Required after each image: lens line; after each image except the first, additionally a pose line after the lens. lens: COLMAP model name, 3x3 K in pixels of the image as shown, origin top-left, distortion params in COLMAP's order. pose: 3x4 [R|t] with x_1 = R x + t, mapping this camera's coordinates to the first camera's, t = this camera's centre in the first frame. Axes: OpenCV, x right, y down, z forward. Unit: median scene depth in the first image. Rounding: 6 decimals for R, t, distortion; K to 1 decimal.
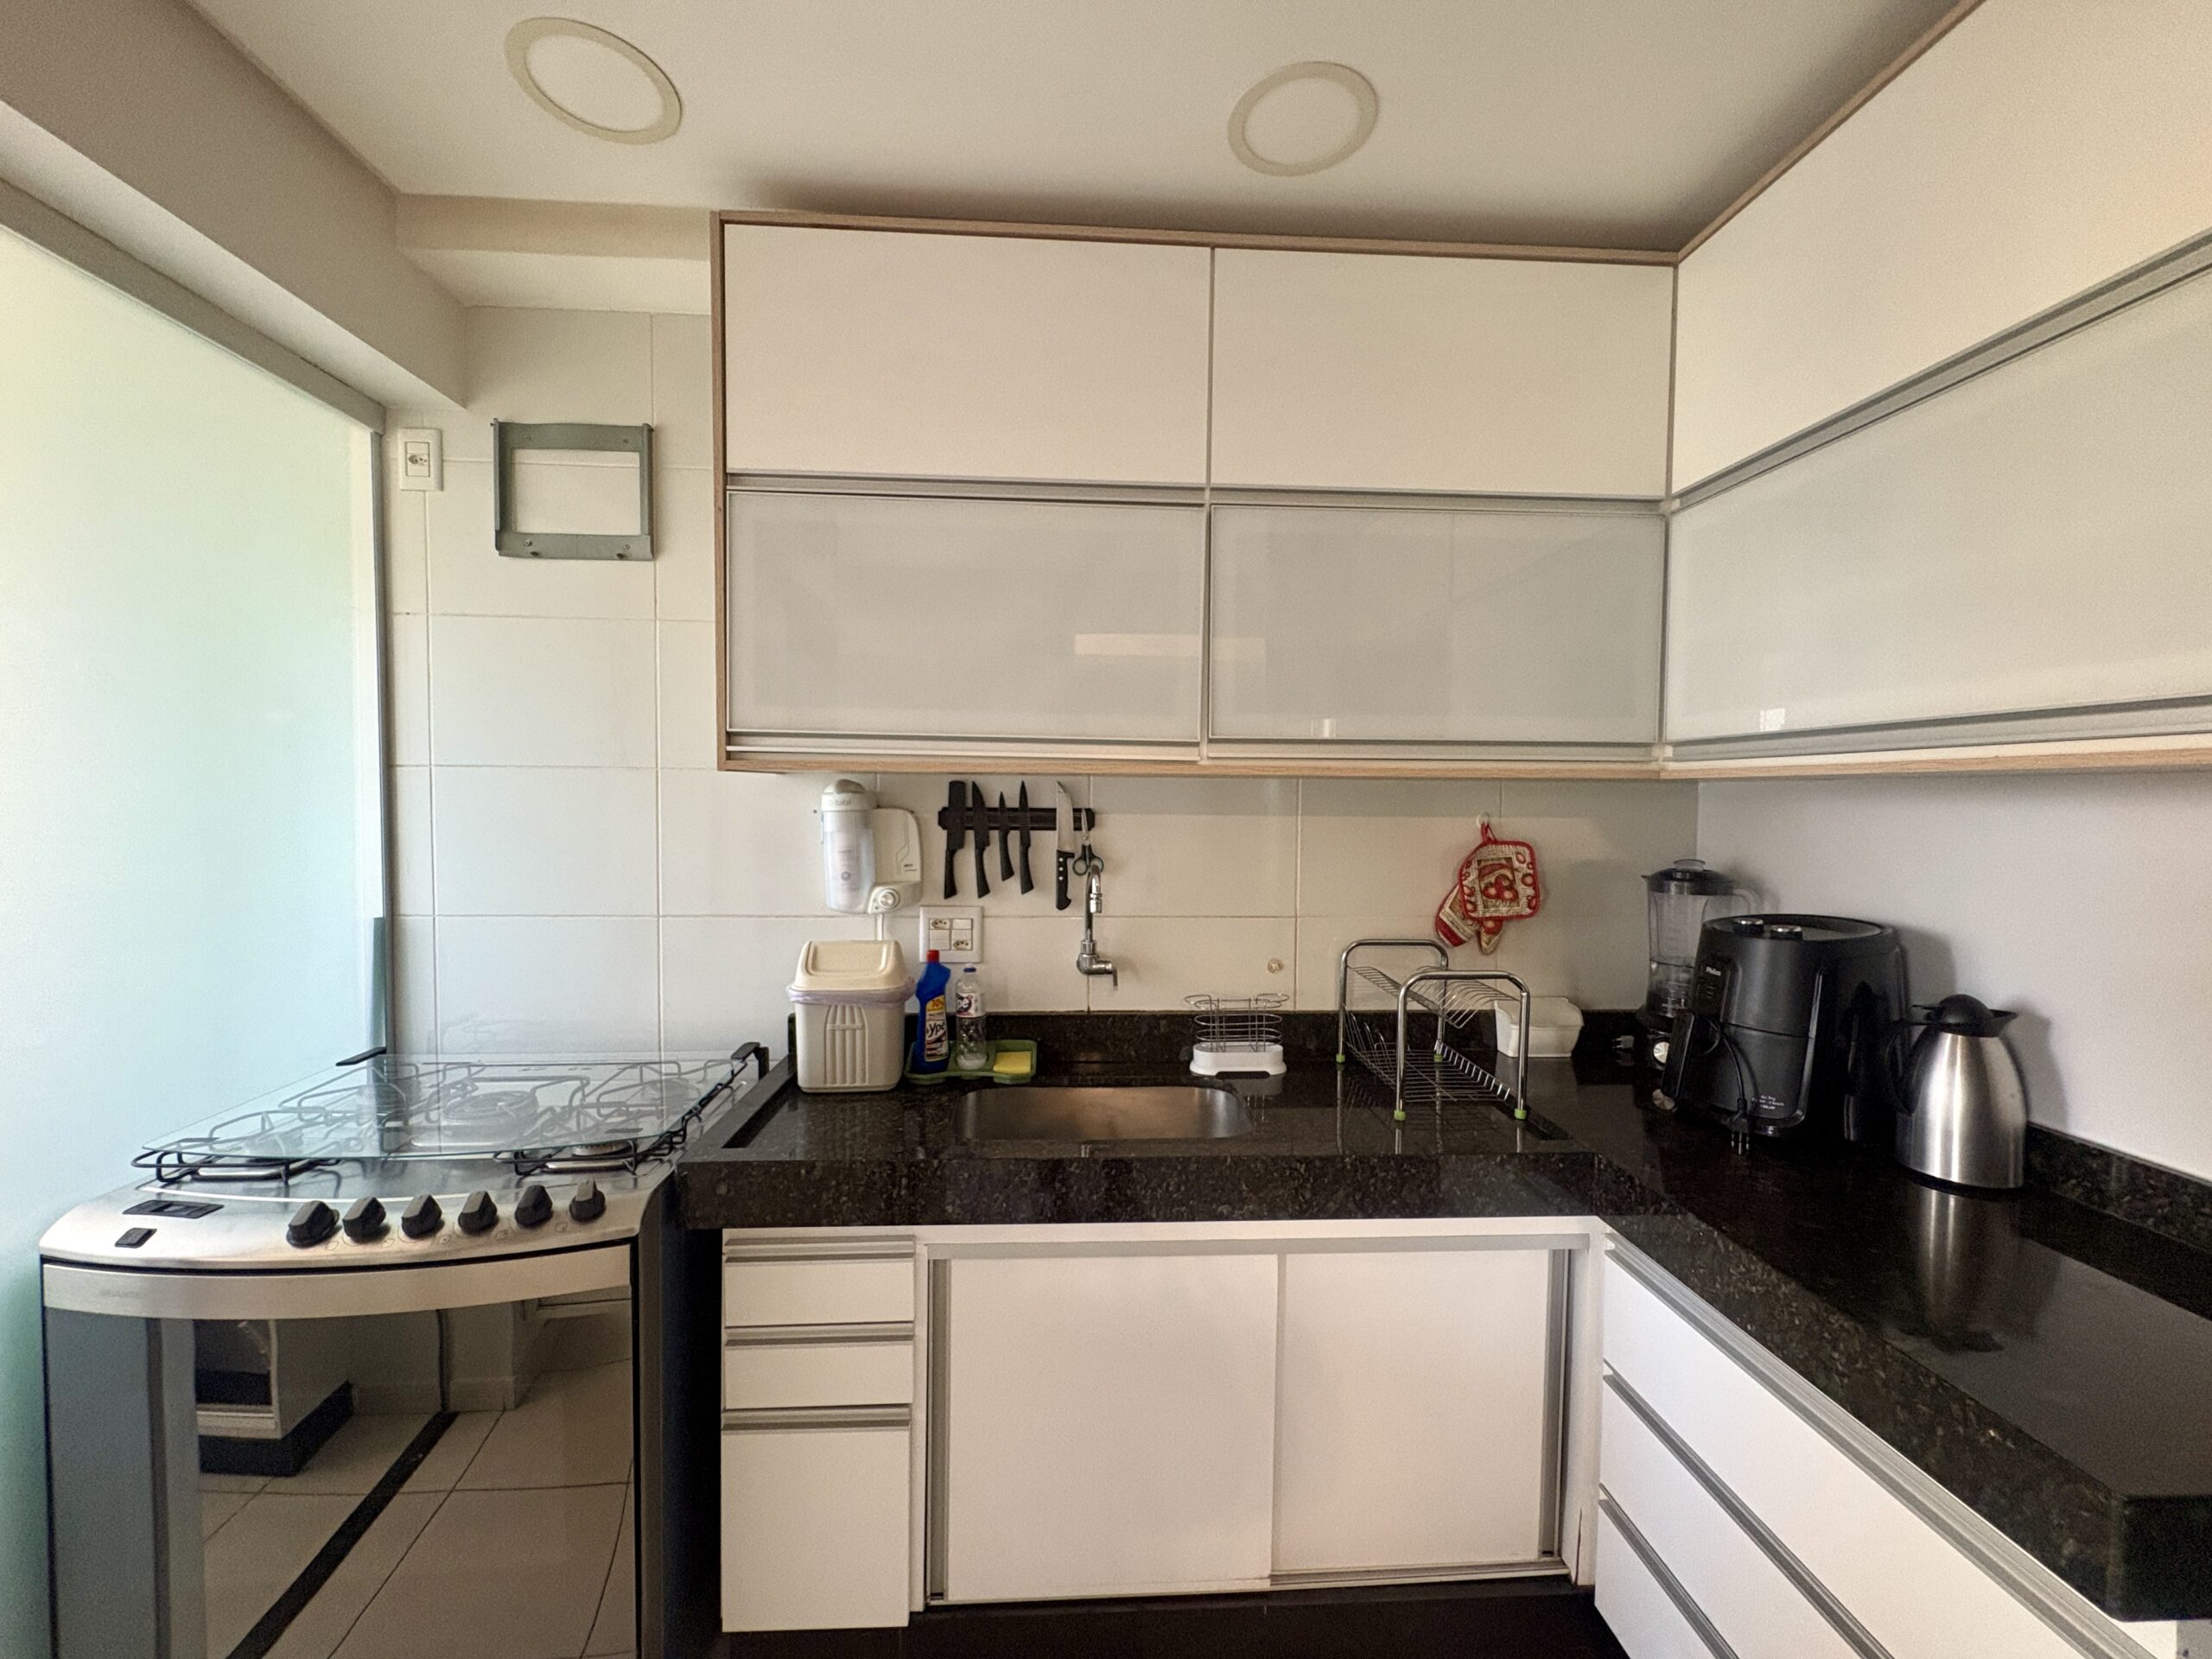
lens RADIAL K [[882.9, 0, 1106.0], [0, 882.9, 829.5], [0, 0, 1]] dist [-0.001279, 0.000950]
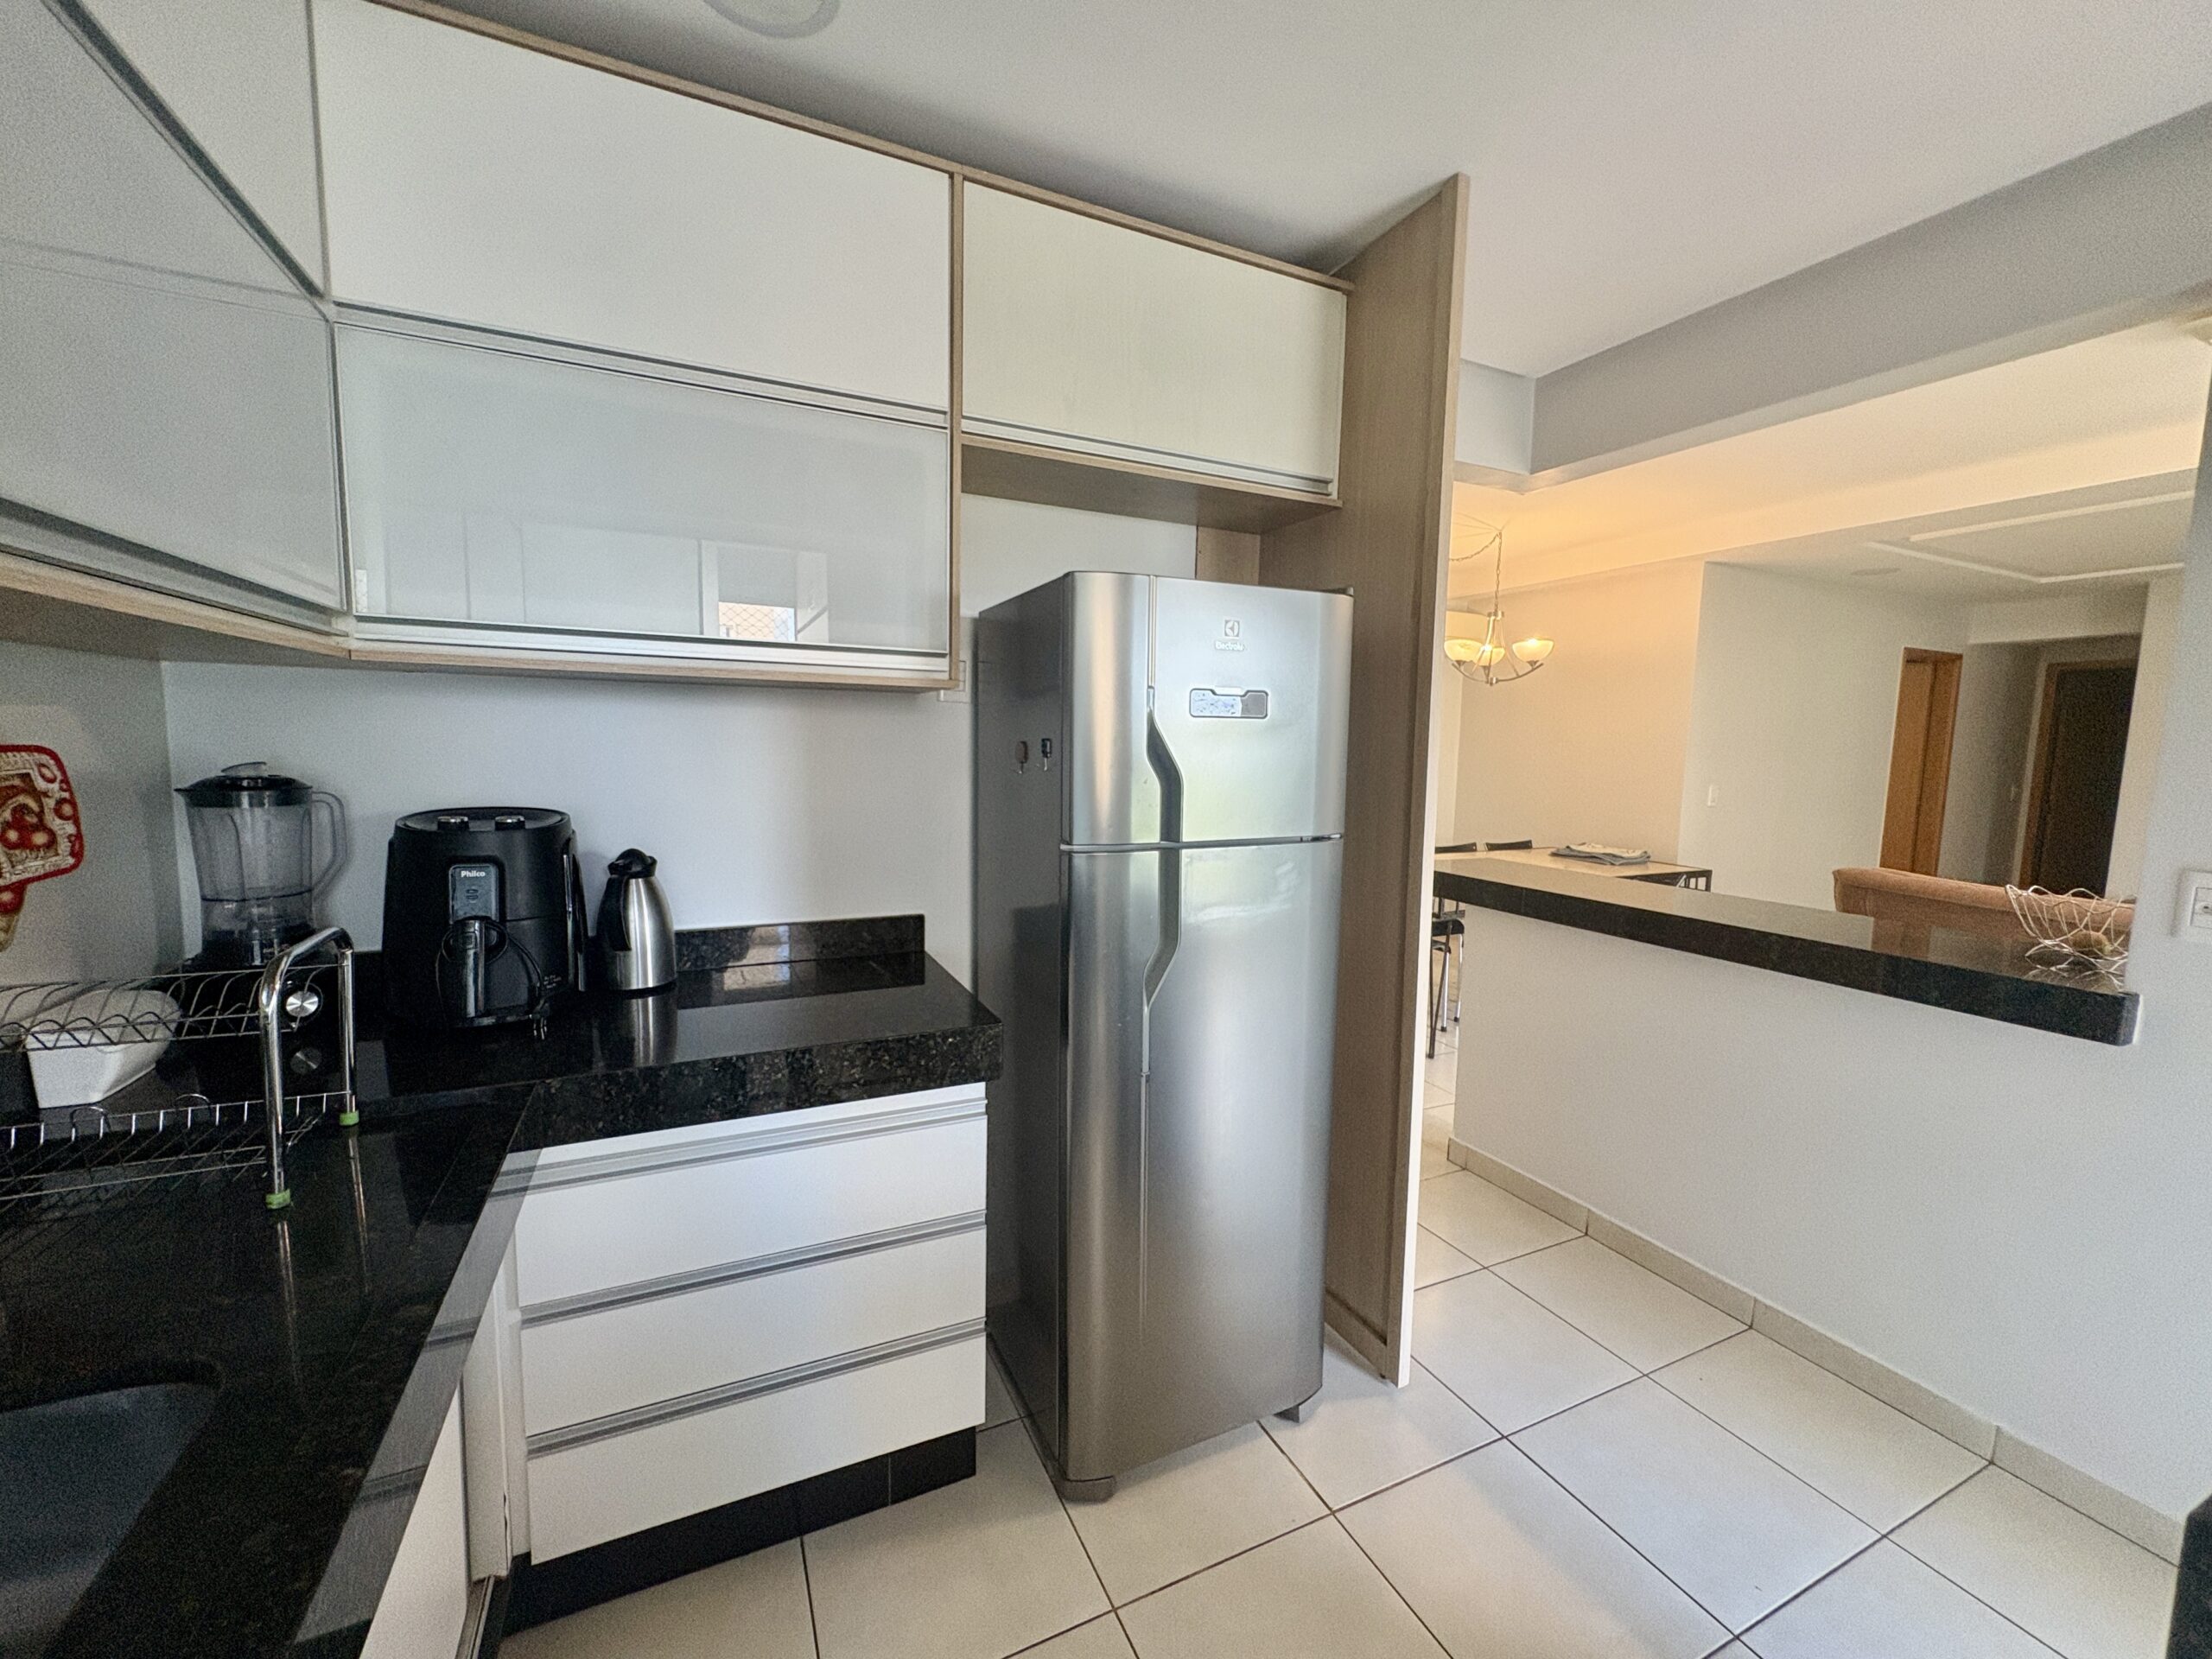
lens RADIAL K [[882.9, 0, 1106.0], [0, 882.9, 829.5], [0, 0, 1]] dist [-0.001279, 0.000950]
pose [[-0.376494, -0.110031, 0.919862, -0.353463], [0.006804, 0.992567, 0.121513, 0.002693], [-0.926394, 0.052008, -0.372947, 0.594735]]
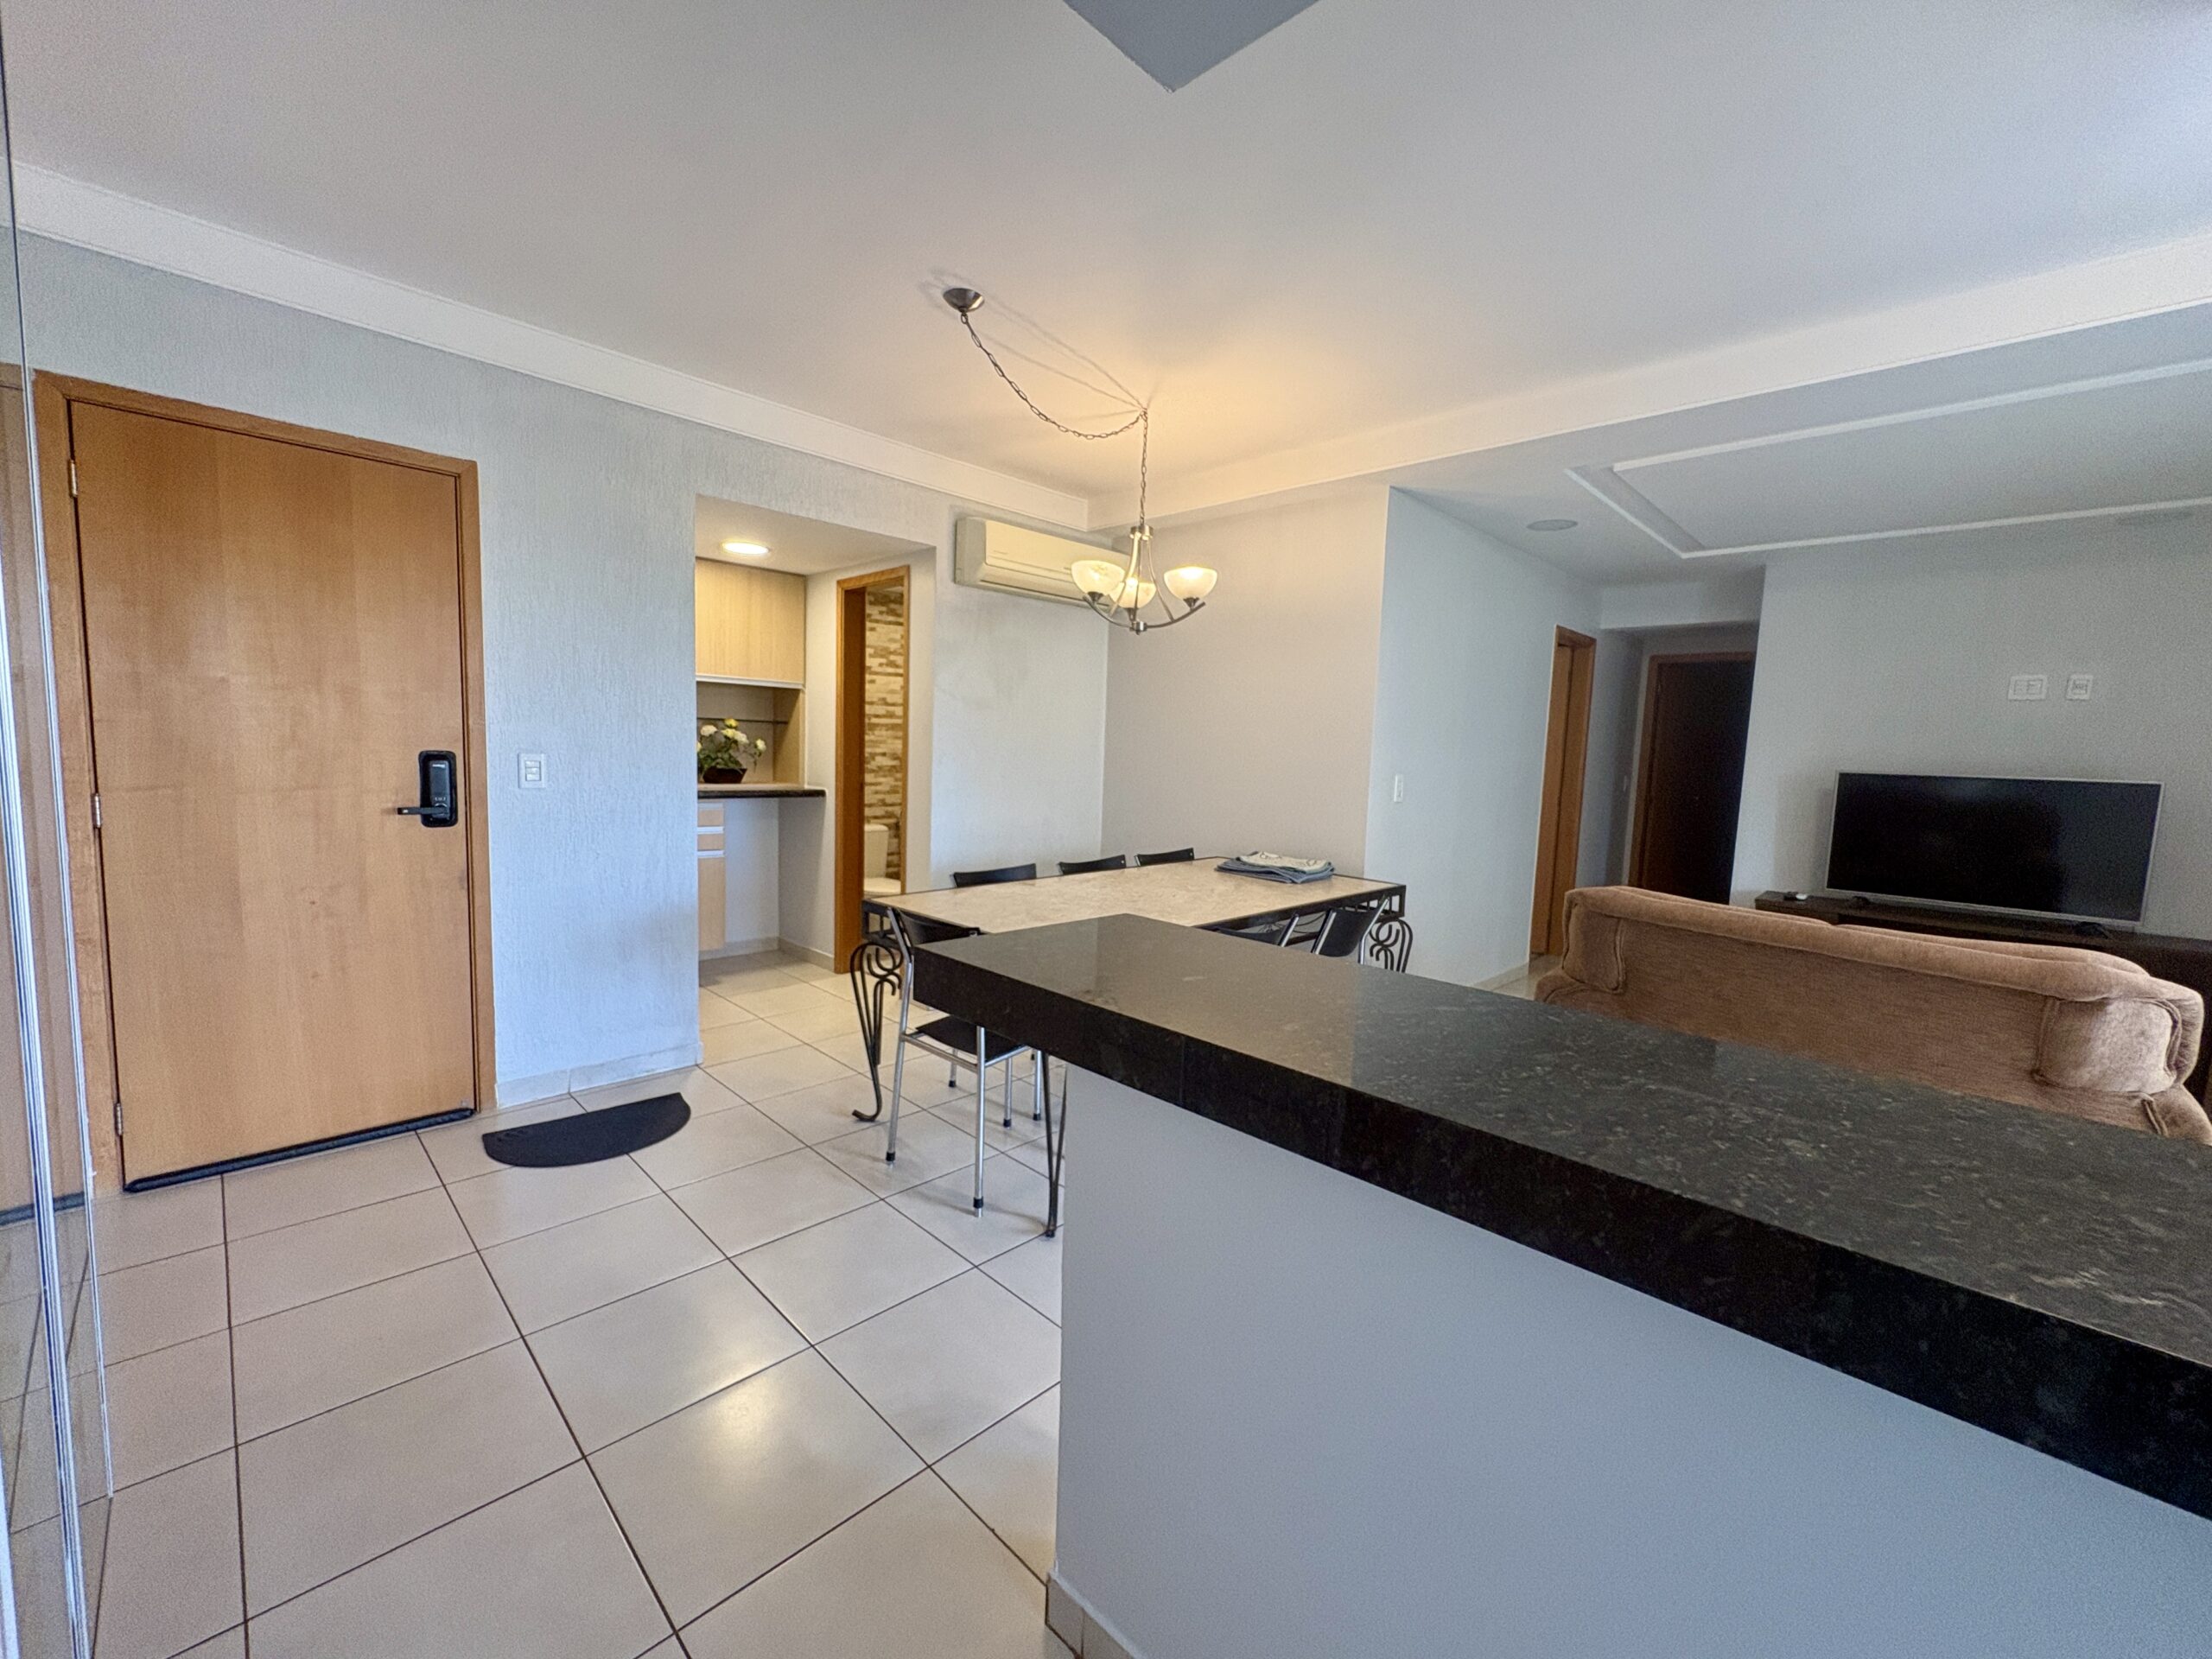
lens RADIAL K [[882.9, 0, 1106.0], [0, 882.9, 829.5], [0, 0, 1]] dist [-0.001279, 0.000950]
pose [[-0.676622, -0.104053, 0.728942, 0.380430], [-0.015486, 0.991757, 0.127194, 0.080130], [-0.736168, 0.074773, -0.672656, -0.196489]]
